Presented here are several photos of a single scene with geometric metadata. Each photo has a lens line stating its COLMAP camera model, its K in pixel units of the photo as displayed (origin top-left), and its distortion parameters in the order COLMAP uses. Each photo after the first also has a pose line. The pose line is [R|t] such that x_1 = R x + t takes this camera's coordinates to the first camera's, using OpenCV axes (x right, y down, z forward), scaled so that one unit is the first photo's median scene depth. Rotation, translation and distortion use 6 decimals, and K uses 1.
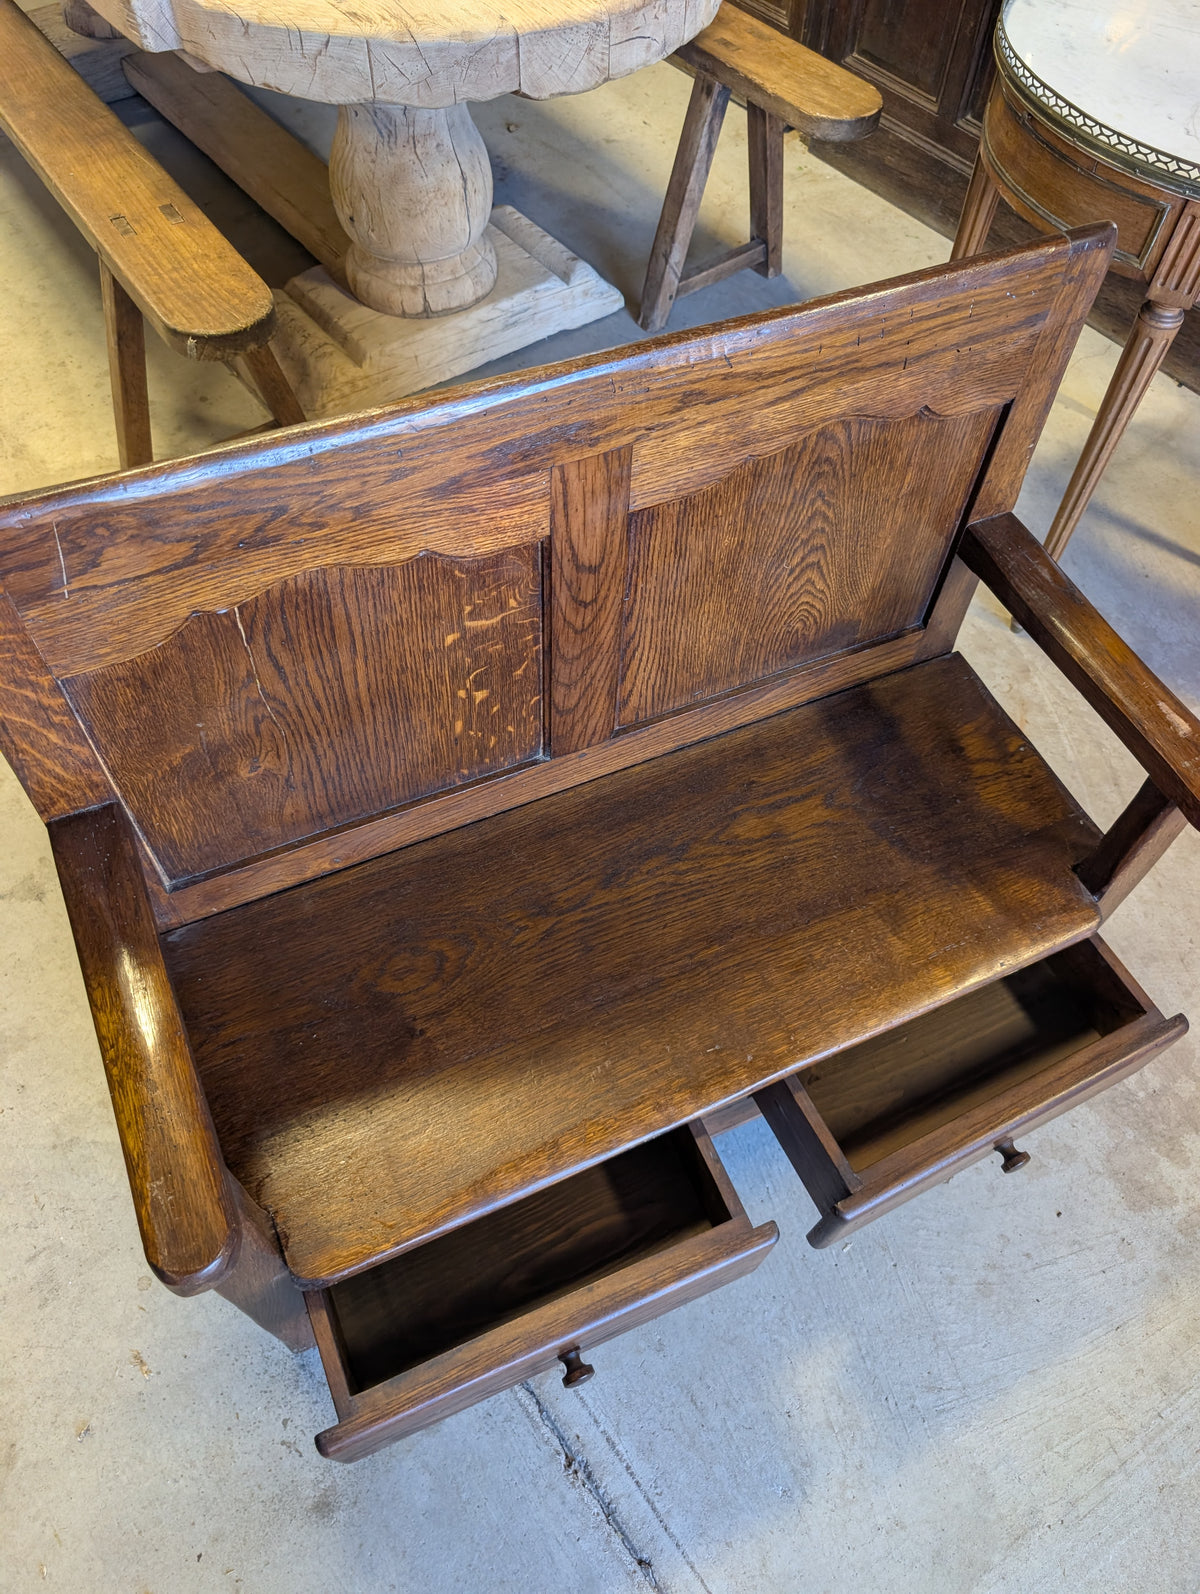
lens RADIAL K [[1177.0, 0, 603.2], [0, 1177.0, 774.9], [0, 0, 1]] dist [-0.007981, 0.000533]
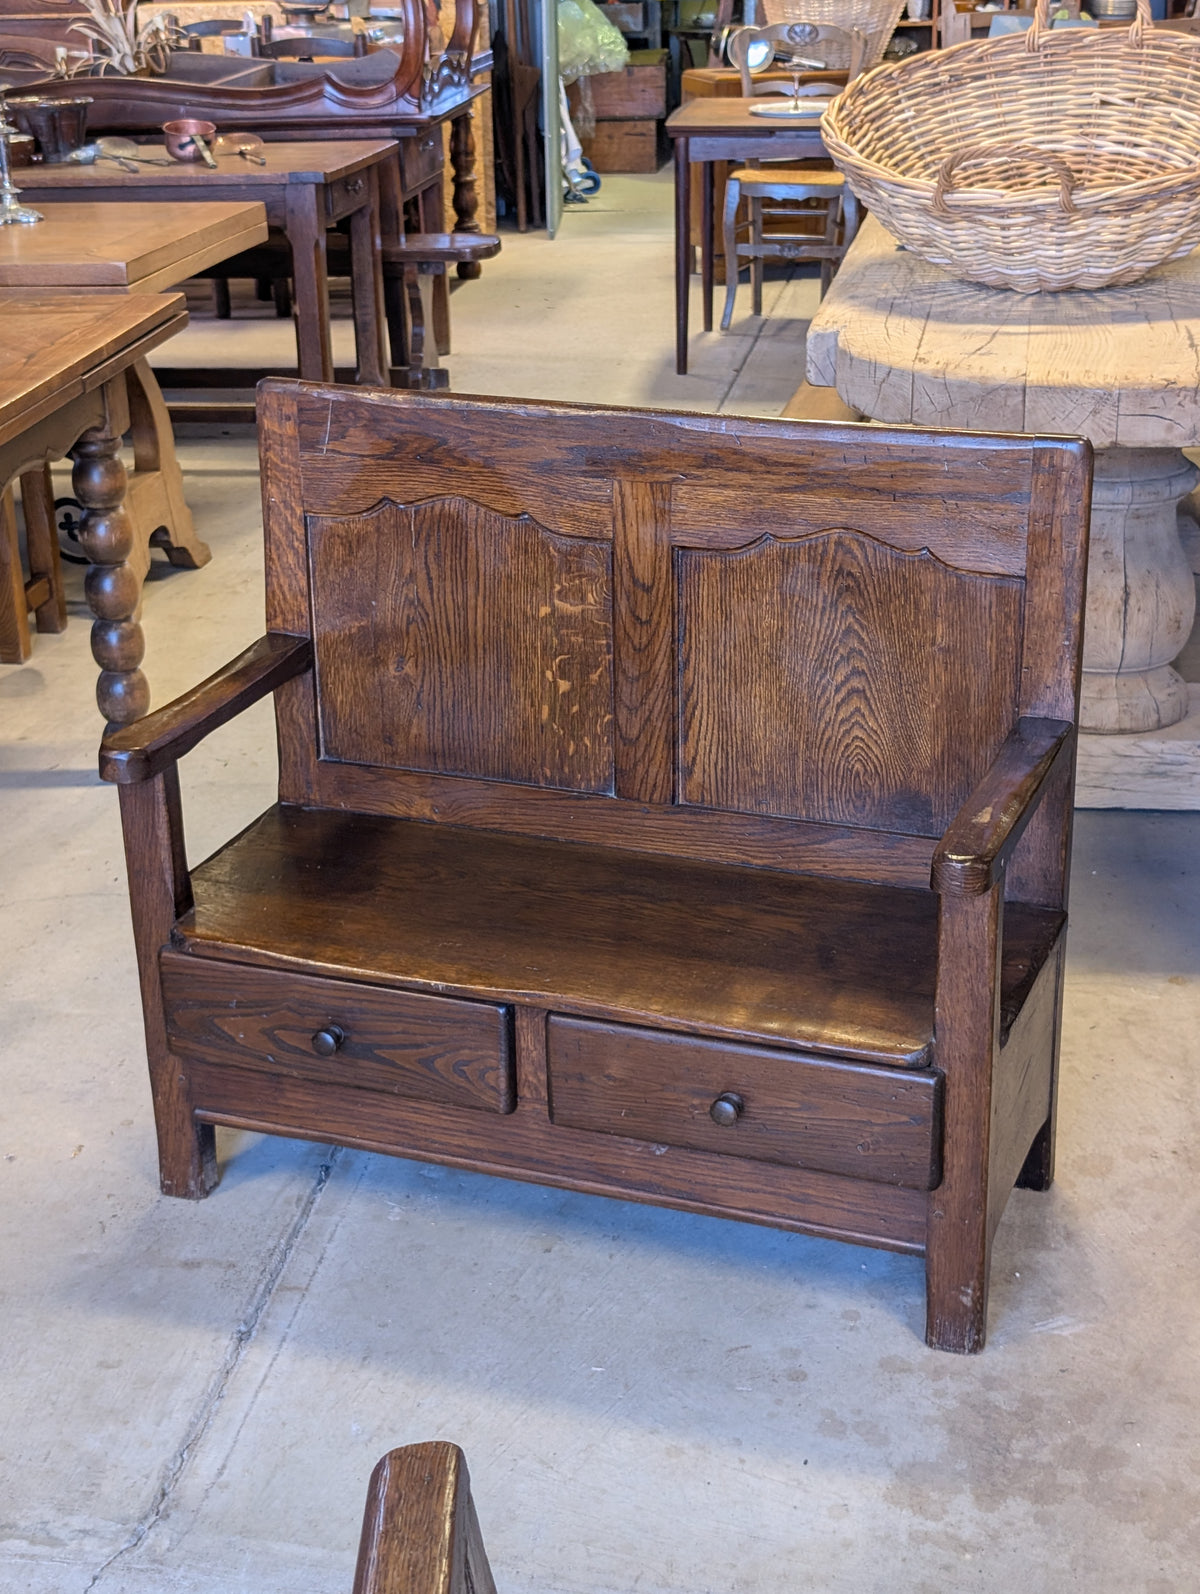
lens RADIAL K [[2565.4, 0, 584.8], [0, 2565.4, 766.6], [0, 0, 1]] dist [0.043314, 0.000000]
pose [[0.686278, 0.214074, -0.695122, 1.775388], [-0.569116, 0.753164, -0.329927, 0.859997], [0.452912, 0.622026, 0.638713, -0.657208]]
